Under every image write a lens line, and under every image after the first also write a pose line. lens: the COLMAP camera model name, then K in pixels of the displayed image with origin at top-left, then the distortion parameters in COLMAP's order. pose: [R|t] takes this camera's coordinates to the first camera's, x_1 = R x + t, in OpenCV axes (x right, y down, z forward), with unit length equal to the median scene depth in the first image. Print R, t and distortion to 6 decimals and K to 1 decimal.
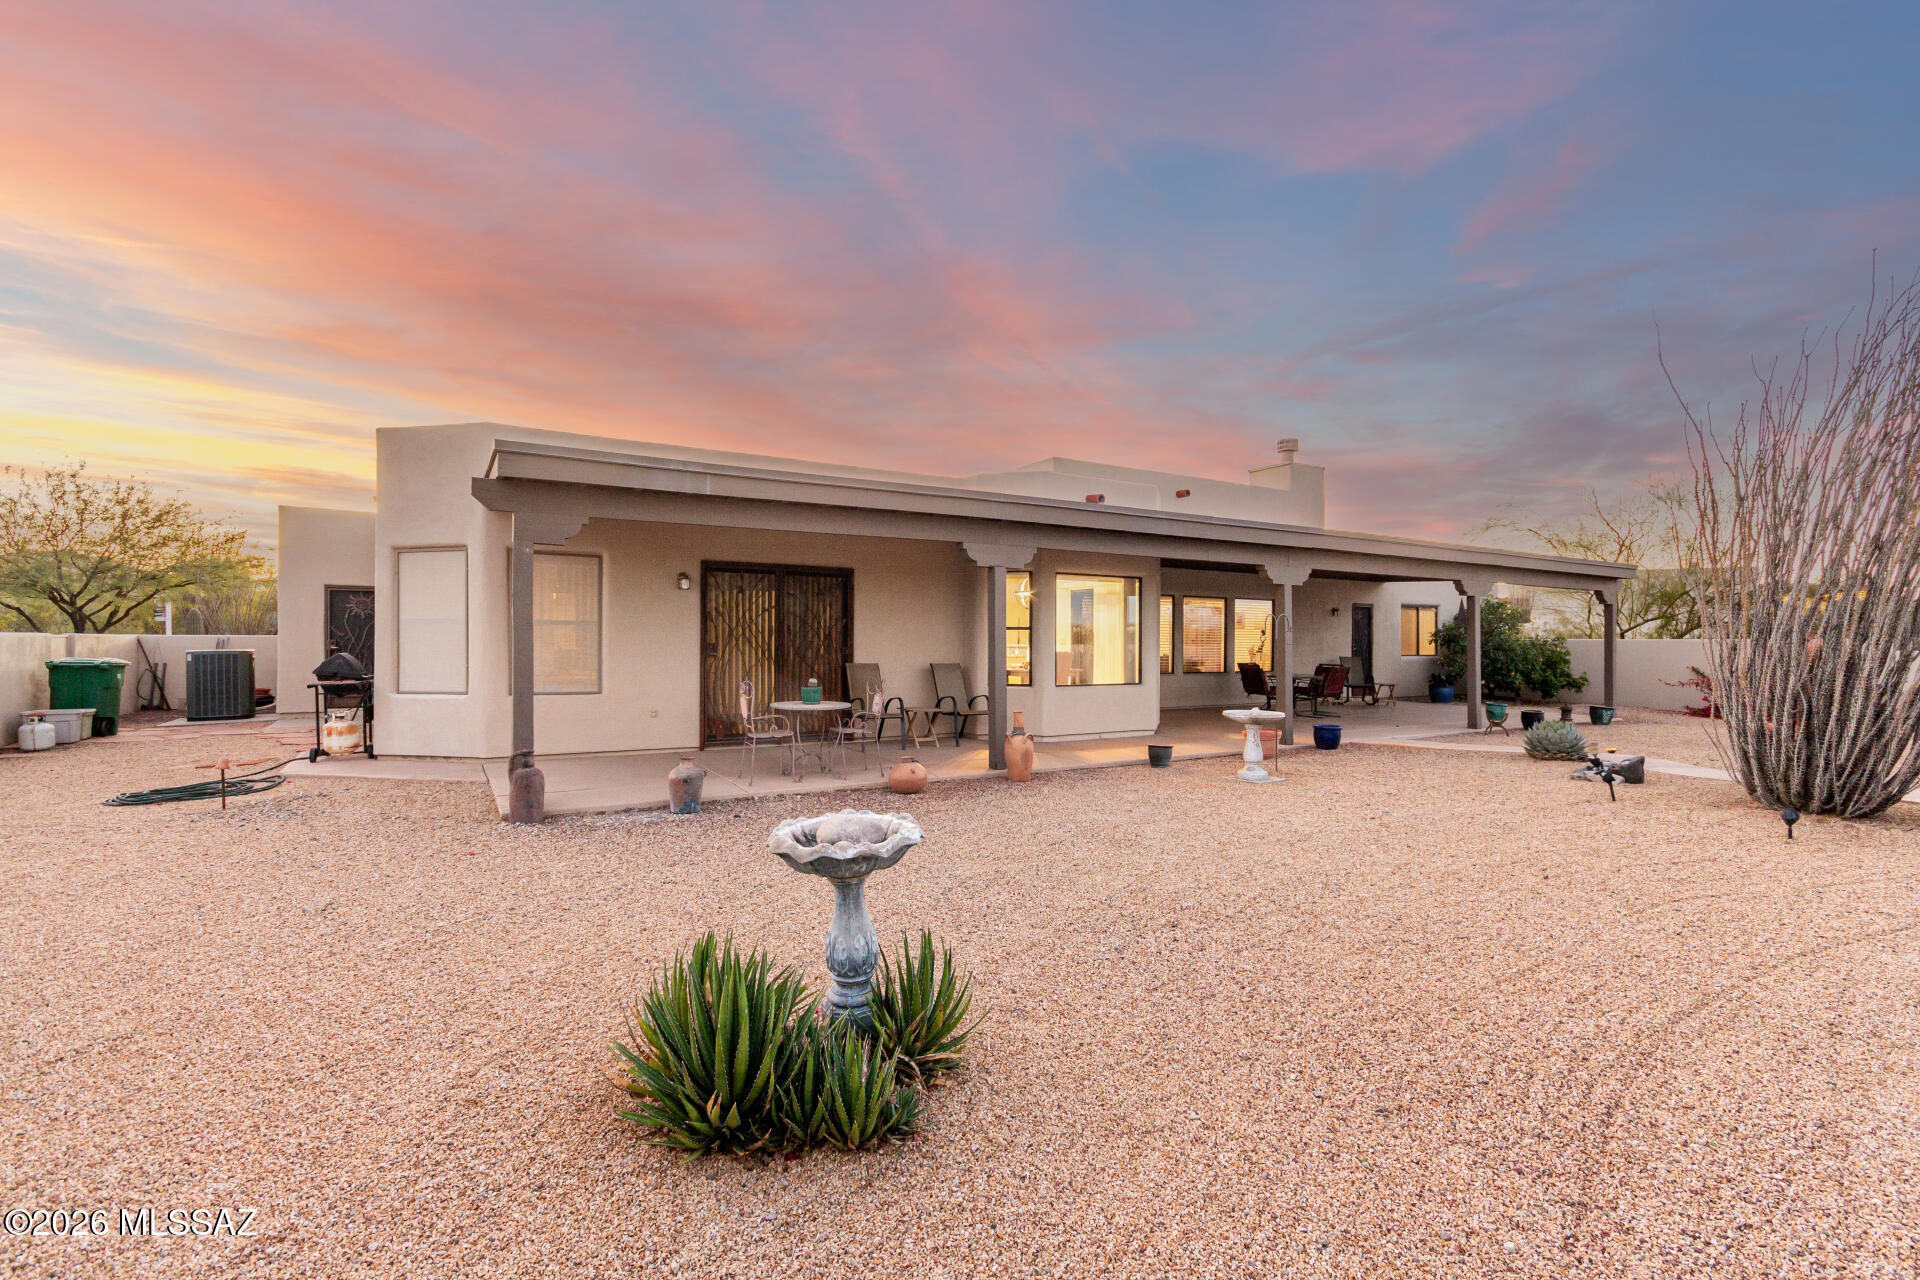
lens RADIAL K [[882.2, 0, 958.6], [0, 882.2, 639.8], [0, 0, 1]] dist [0.004336, 0.000117]
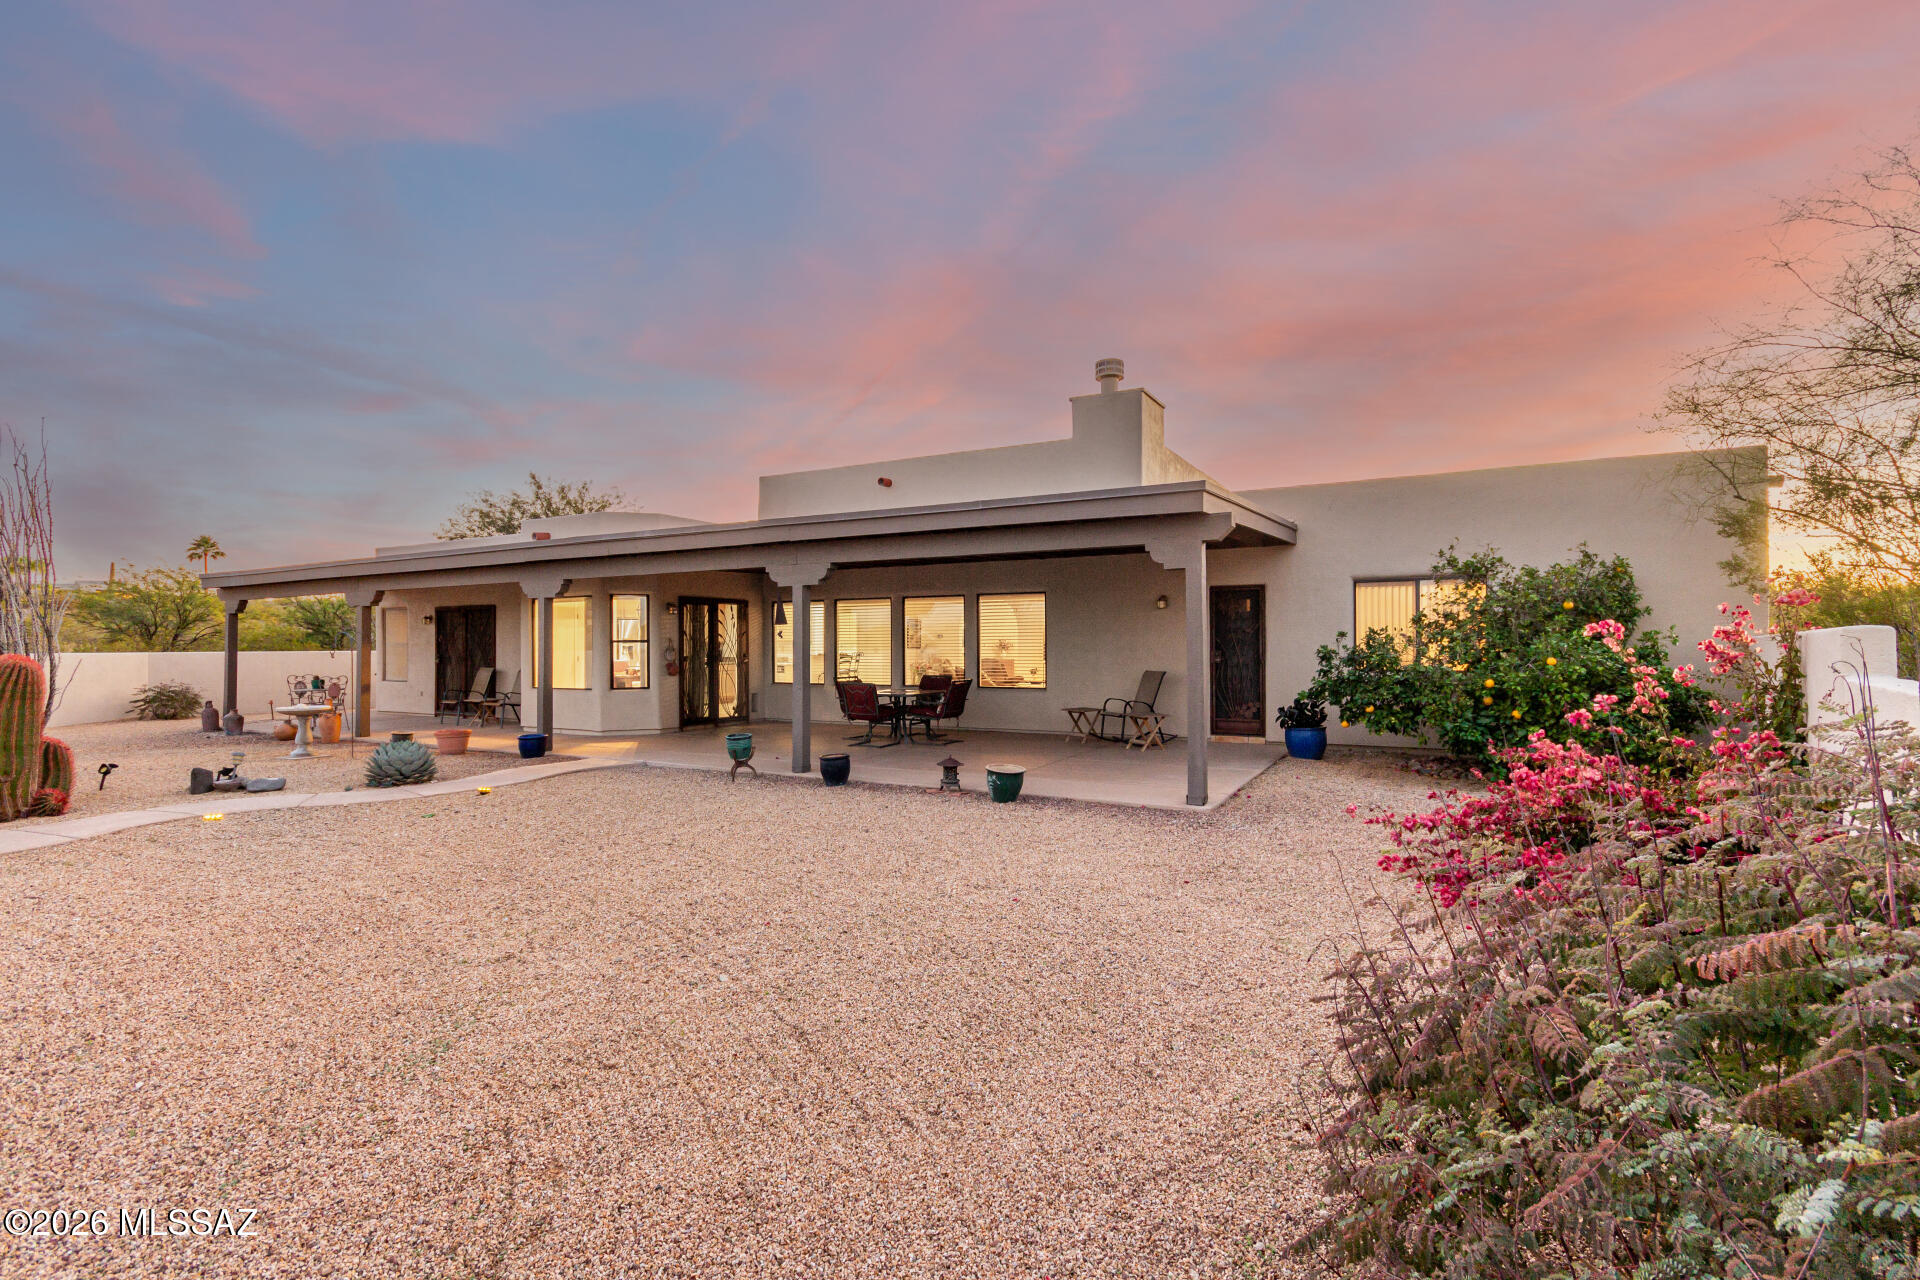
lens RADIAL K [[882.2, 0, 960.8], [0, 882.2, 651.0], [0, 0, 1]] dist [0.004336, 0.000117]
pose [[0.497682, -0.007873, -0.867324, 3.660127], [0.008779, 0.999953, -0.004040, 0.022408], [0.867315, -0.005603, 0.497728, 2.161722]]
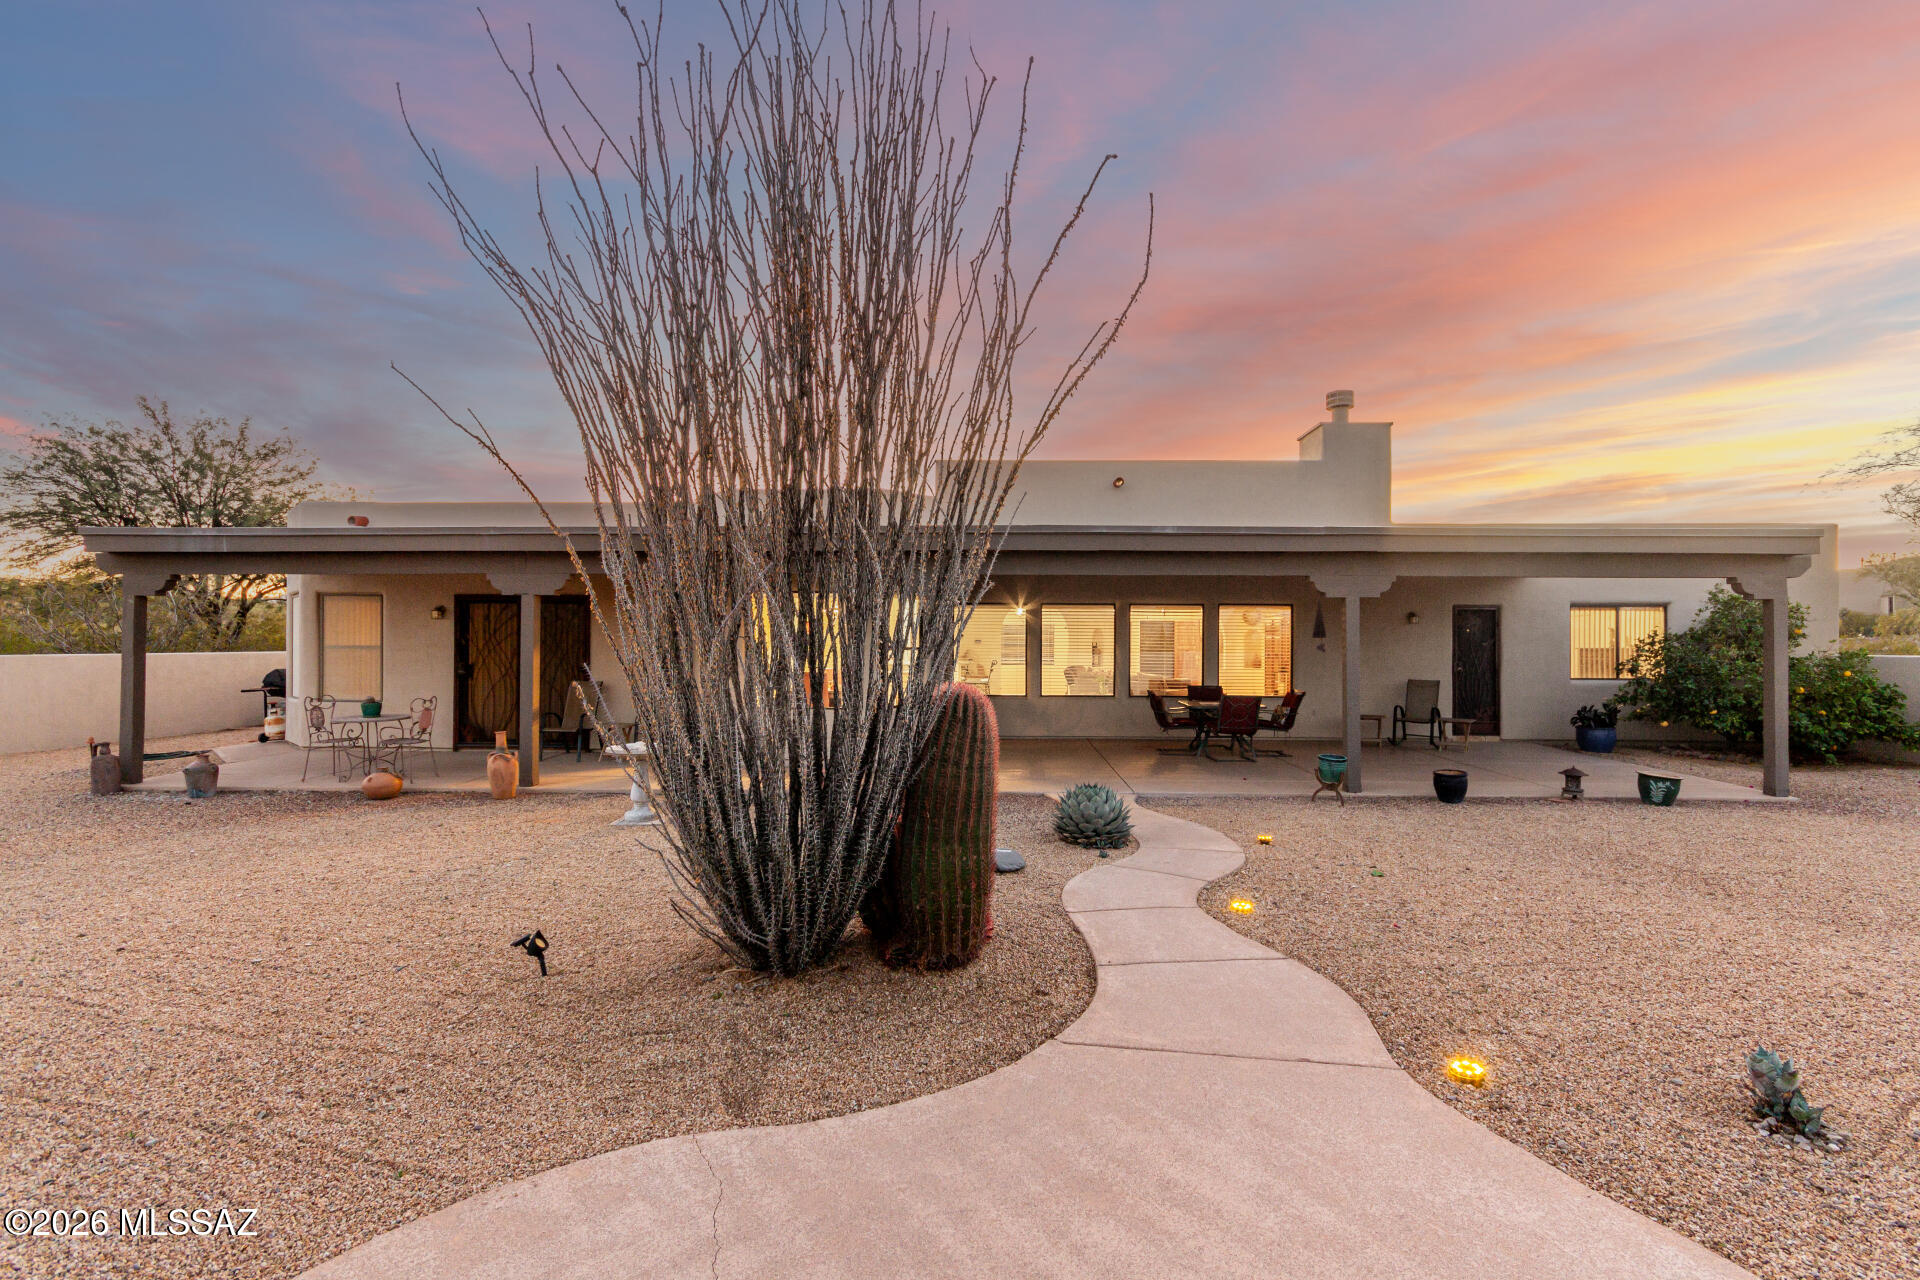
lens RADIAL K [[882.2, 0, 968.6], [0, 882.2, 638.2], [0, 0, 1]] dist [0.004336, 0.000117]
pose [[0.842213, -0.009861, -0.539055, 2.035991], [0.003807, 0.999917, -0.012343, -0.028193], [0.539132, 0.008343, 0.842180, 0.739204]]
